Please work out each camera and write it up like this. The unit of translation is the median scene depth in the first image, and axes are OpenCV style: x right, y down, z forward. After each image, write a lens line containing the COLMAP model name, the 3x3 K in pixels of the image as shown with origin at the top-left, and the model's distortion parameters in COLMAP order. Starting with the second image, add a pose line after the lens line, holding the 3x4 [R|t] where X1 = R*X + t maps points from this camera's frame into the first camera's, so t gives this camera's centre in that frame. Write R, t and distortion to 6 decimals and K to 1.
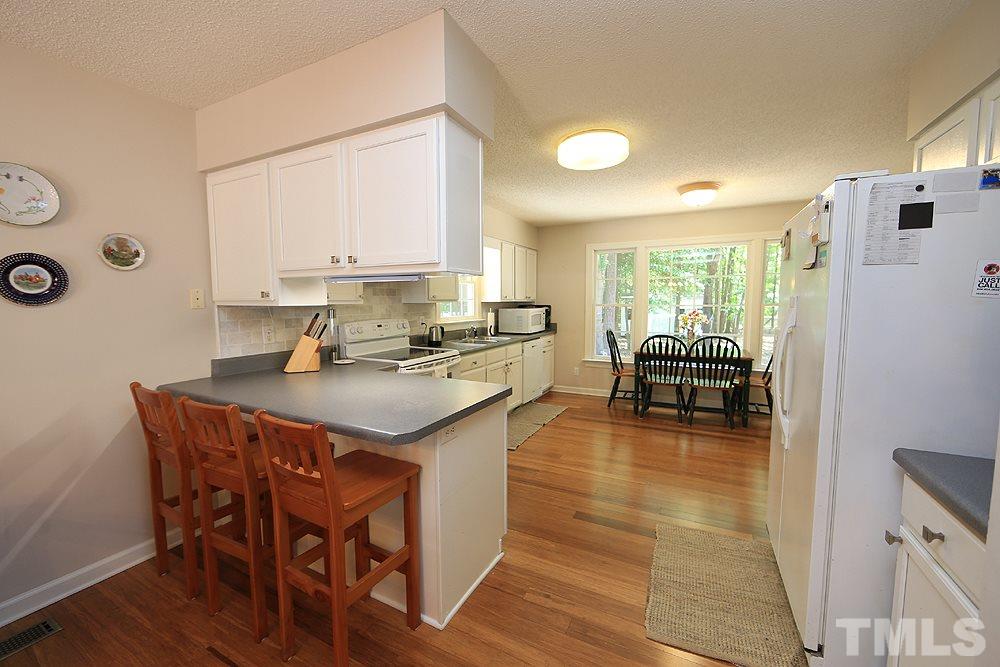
lens RADIAL K [[400.6, 0, 500.0], [0, 400.6, 333.5], [0, 0, 1]] dist [-0.003950, 0.000119]
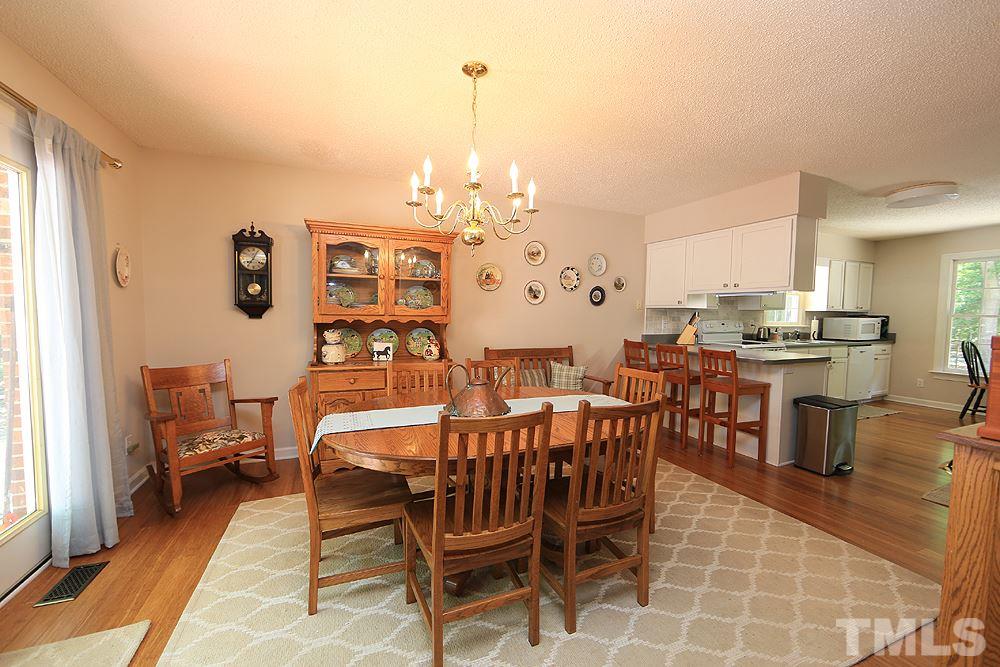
lens RADIAL K [[400.6, 0, 500.0], [0, 400.6, 333.5], [0, 0, 1]] dist [-0.003950, 0.000119]
pose [[0.774641, 0.046016, -0.630725, 0.002388], [-0.066990, 0.997709, -0.009484, 0.061480], [0.628843, 0.049599, 0.775949, -0.499666]]
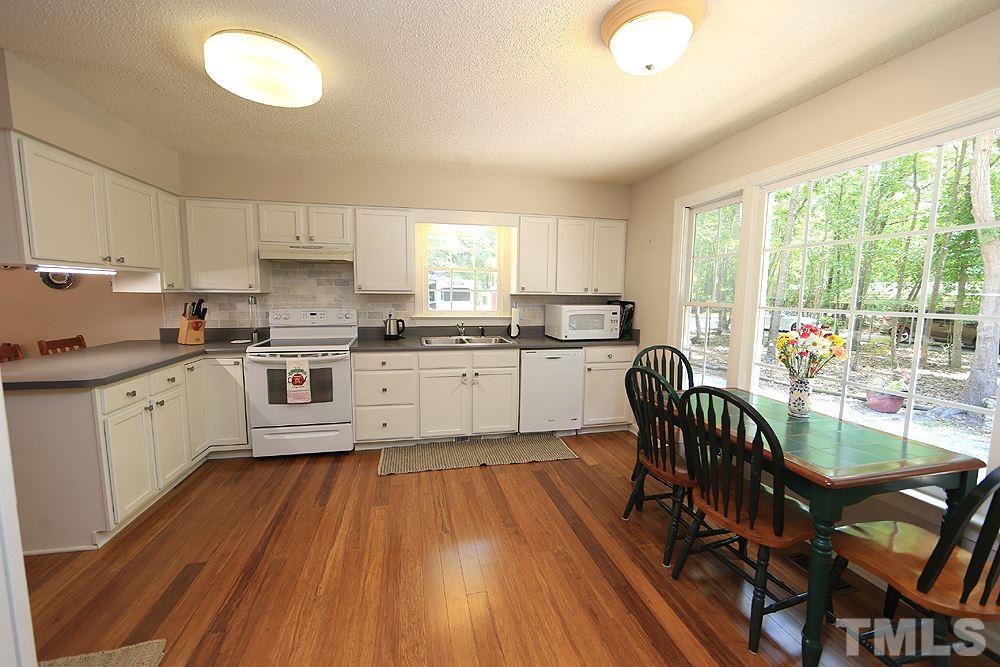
lens RADIAL K [[400.6, 0, 500.0], [0, 400.6, 333.5], [0, 0, 1]] dist [-0.003950, 0.000119]
pose [[0.639267, 0.090688, -0.763619, 0.583299], [-0.076441, 0.995597, 0.054244, -0.044419], [0.765176, 0.023696, 0.643385, 0.486896]]
